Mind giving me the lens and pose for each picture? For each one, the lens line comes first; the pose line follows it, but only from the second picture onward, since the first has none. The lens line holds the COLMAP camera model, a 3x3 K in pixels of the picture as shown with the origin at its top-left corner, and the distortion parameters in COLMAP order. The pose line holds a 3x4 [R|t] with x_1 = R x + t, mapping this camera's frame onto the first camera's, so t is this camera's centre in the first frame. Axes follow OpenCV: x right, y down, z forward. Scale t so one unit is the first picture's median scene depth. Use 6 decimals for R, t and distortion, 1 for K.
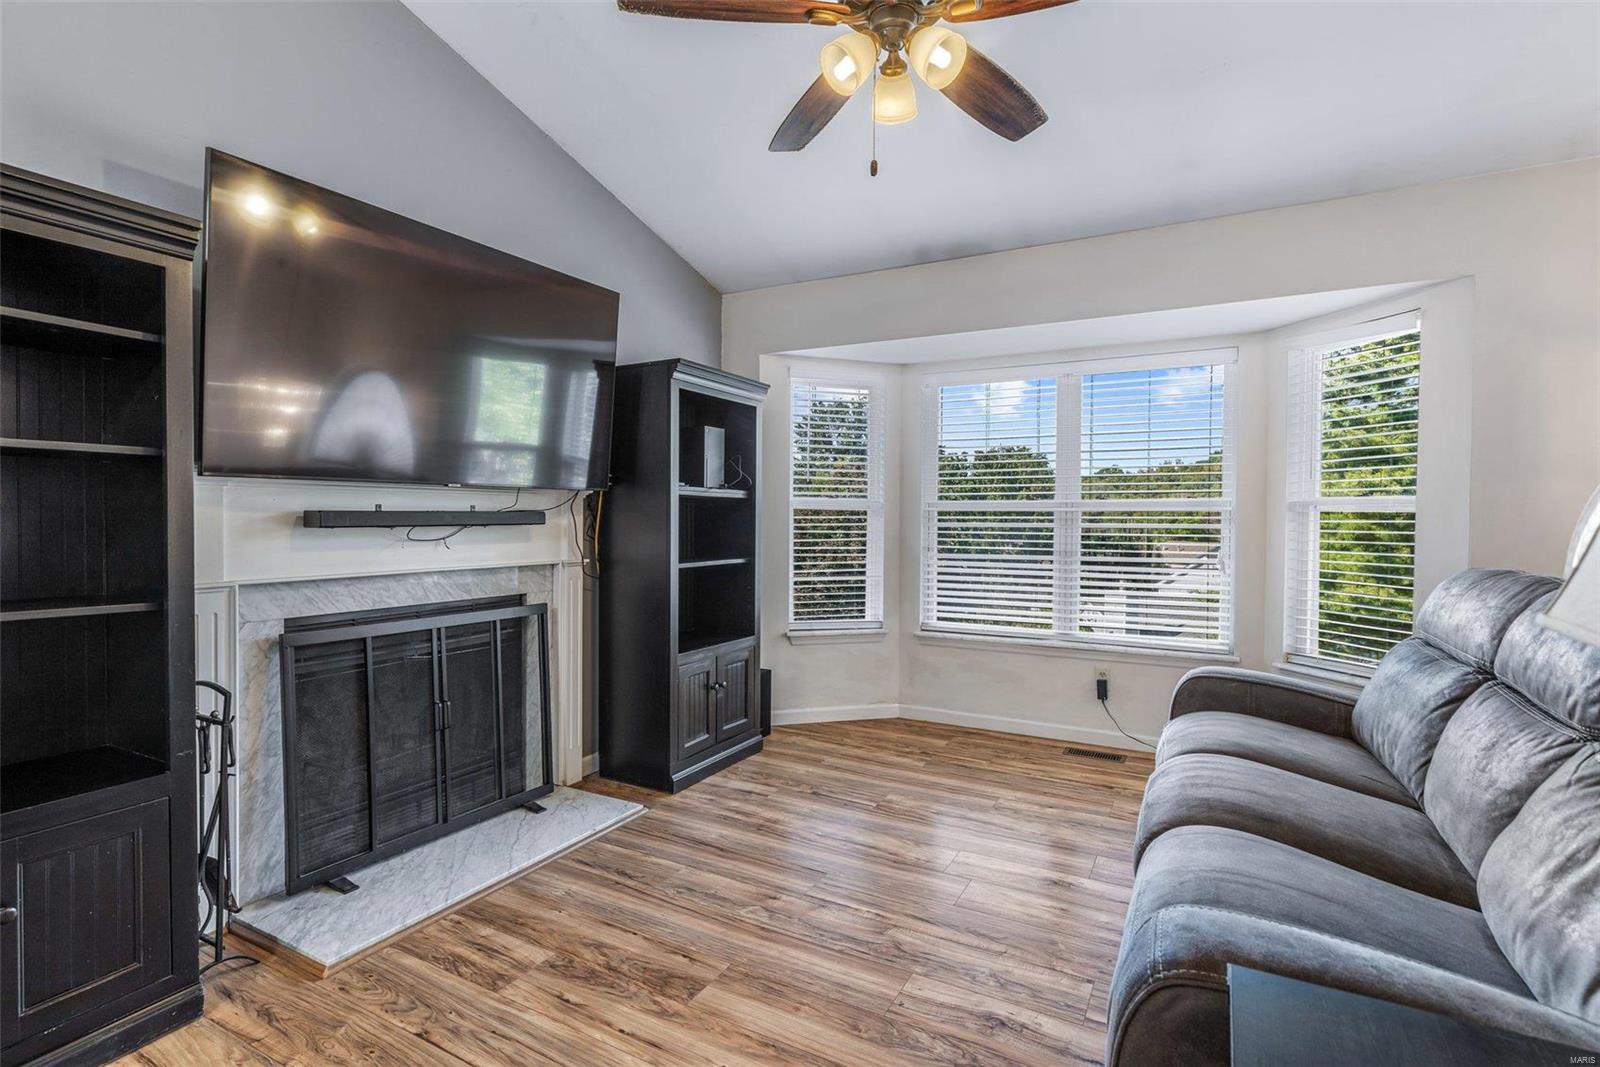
lens RADIAL K [[778.1, 0, 799.0], [0, 778.1, 523.6], [0, 0, 1]] dist [-0.003923, 0.002636]
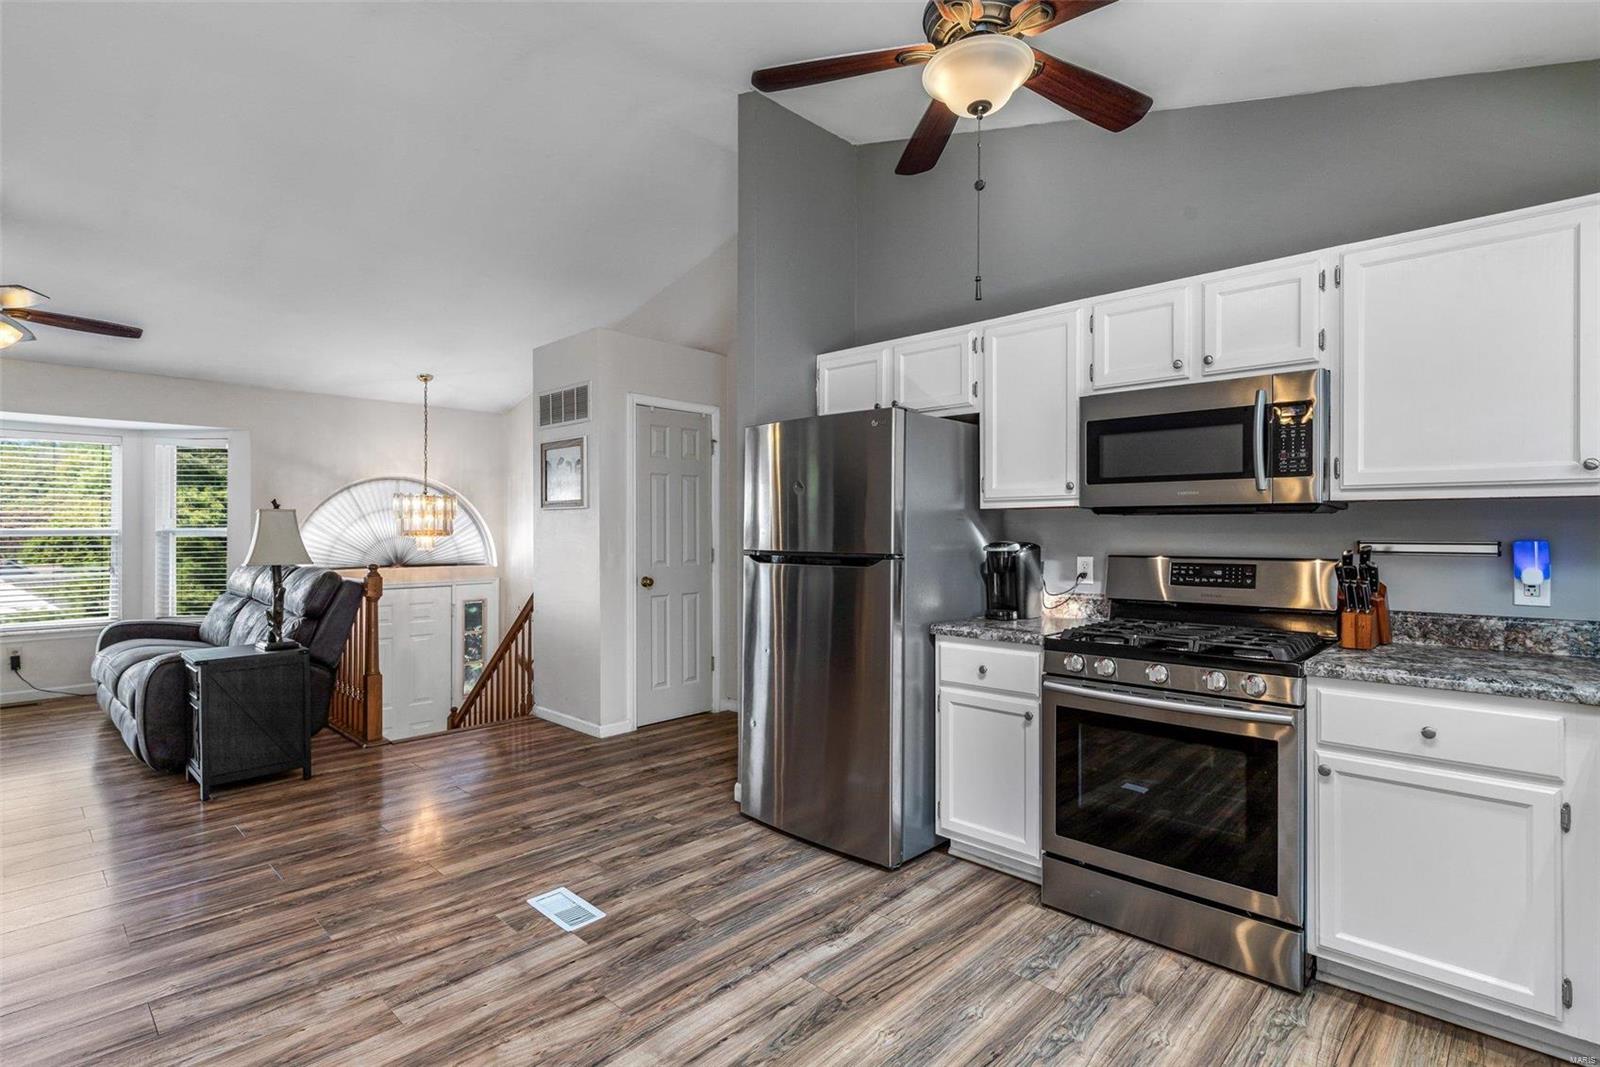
lens RADIAL K [[780.3, 0, 808.0], [0, 780.3, 523.0], [0, 0, 1]] dist [-0.001765, -0.002131]
pose [[0.261602, -0.001397, 0.965175, -0.708363], [0.014070, 0.999898, -0.002366, -0.022222], [-0.965073, 0.014199, 0.261595, -0.916374]]
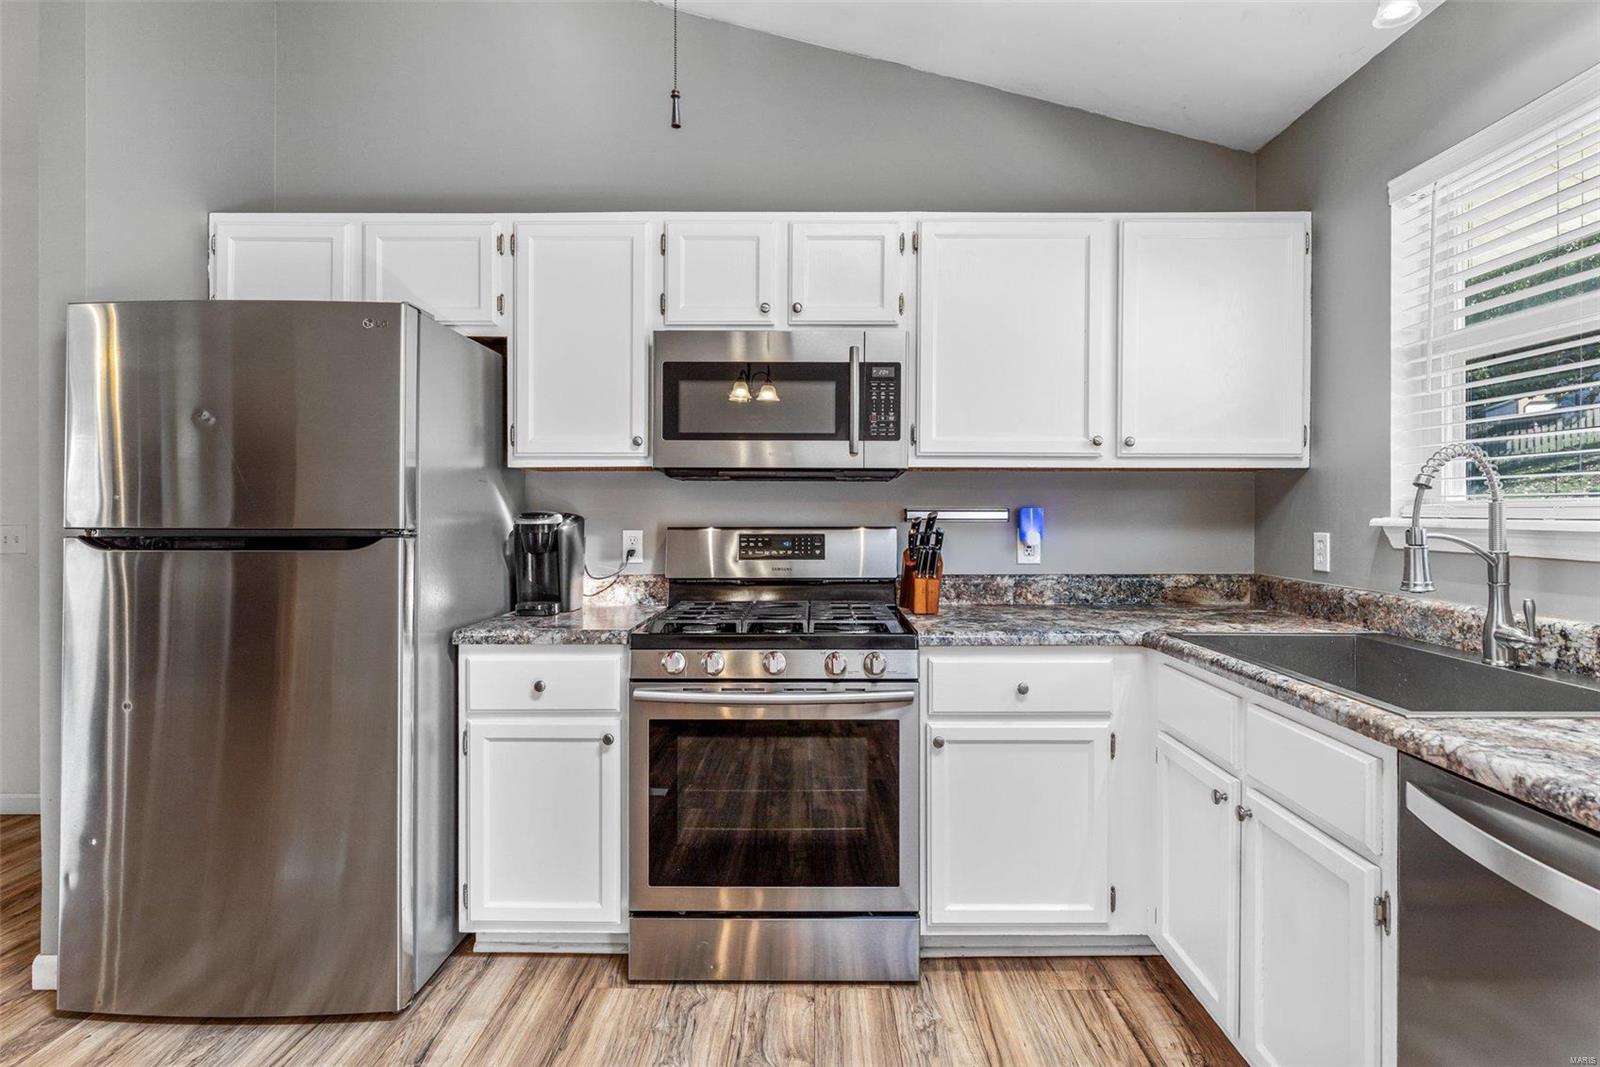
lens RADIAL K [[780.3, 0, 803.9], [0, 780.3, 518.2], [0, 0, 1]] dist [-0.001765, -0.002131]
pose [[-0.468422, -0.013582, 0.883401, -0.486785], [0.003913, 0.999840, 0.017447, -0.004556], [-0.883496, 0.011629, -0.468294, -0.779724]]
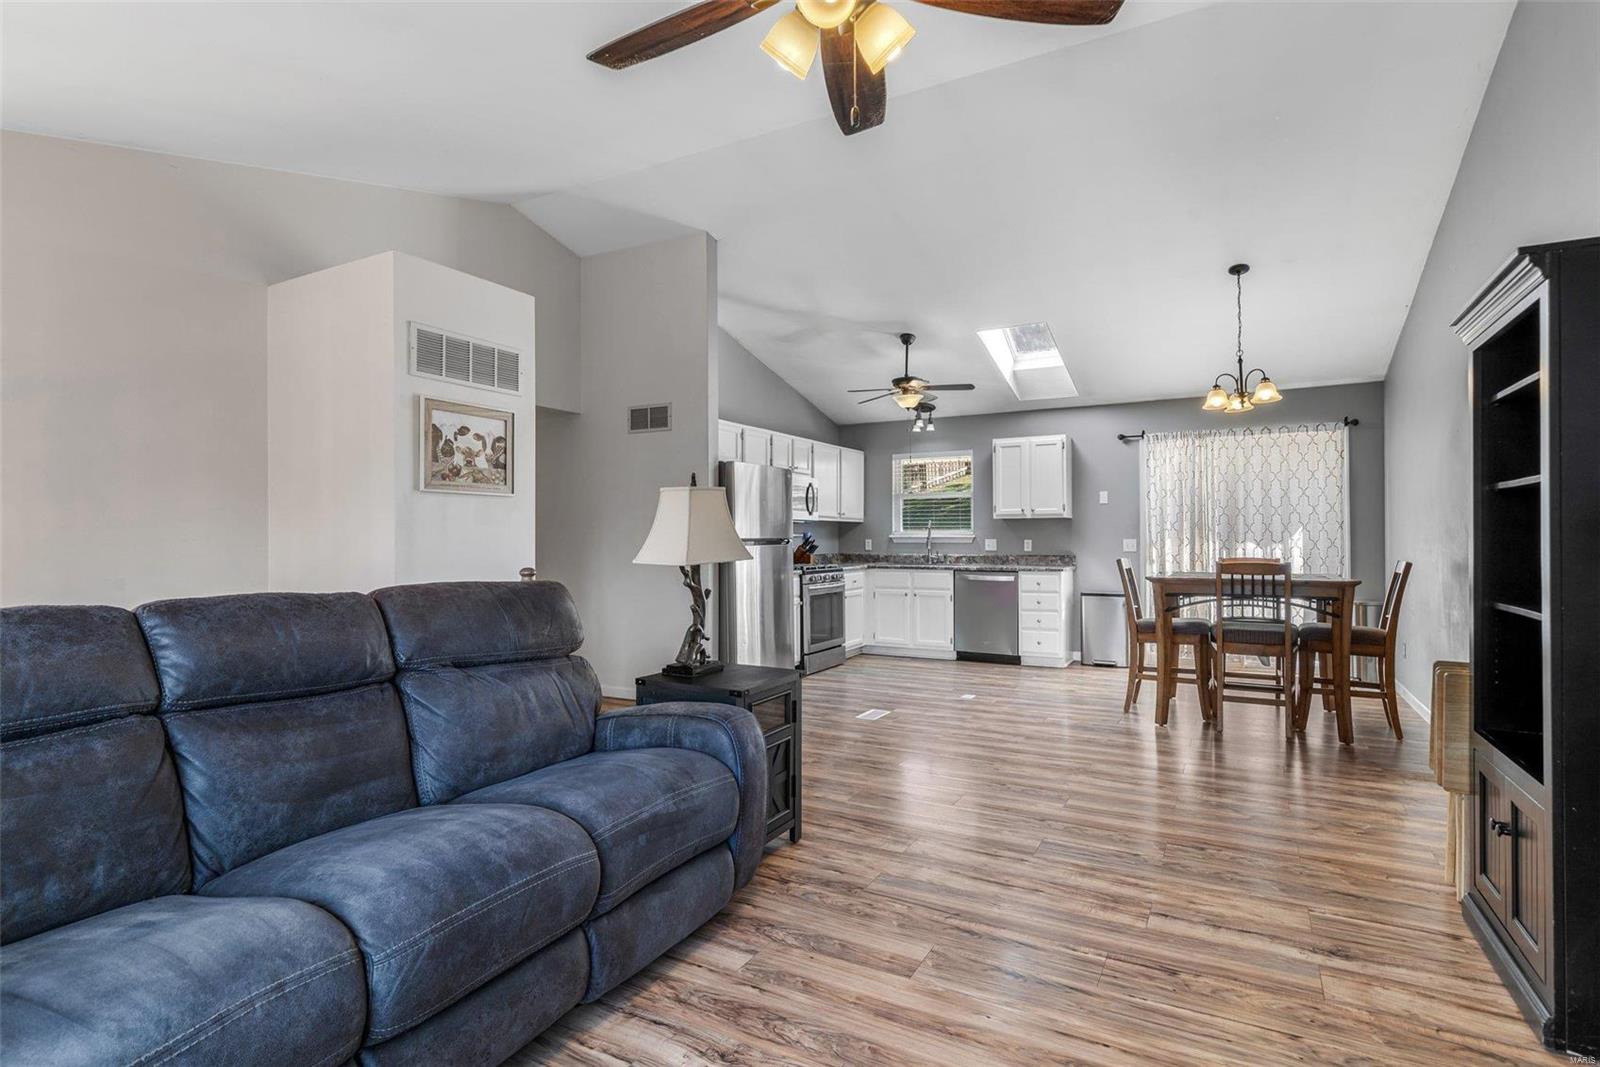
lens RADIAL K [[780.3, 0, 792.4], [0, 780.3, 537.7], [0, 0, 1]] dist [-0.001765, -0.002131]
pose [[-0.999783, -0.002494, 0.020684, 0.078137], [-0.002294, 0.999950, 0.009698, -0.008476], [-0.020707, 0.009649, -0.999739, 0.983707]]
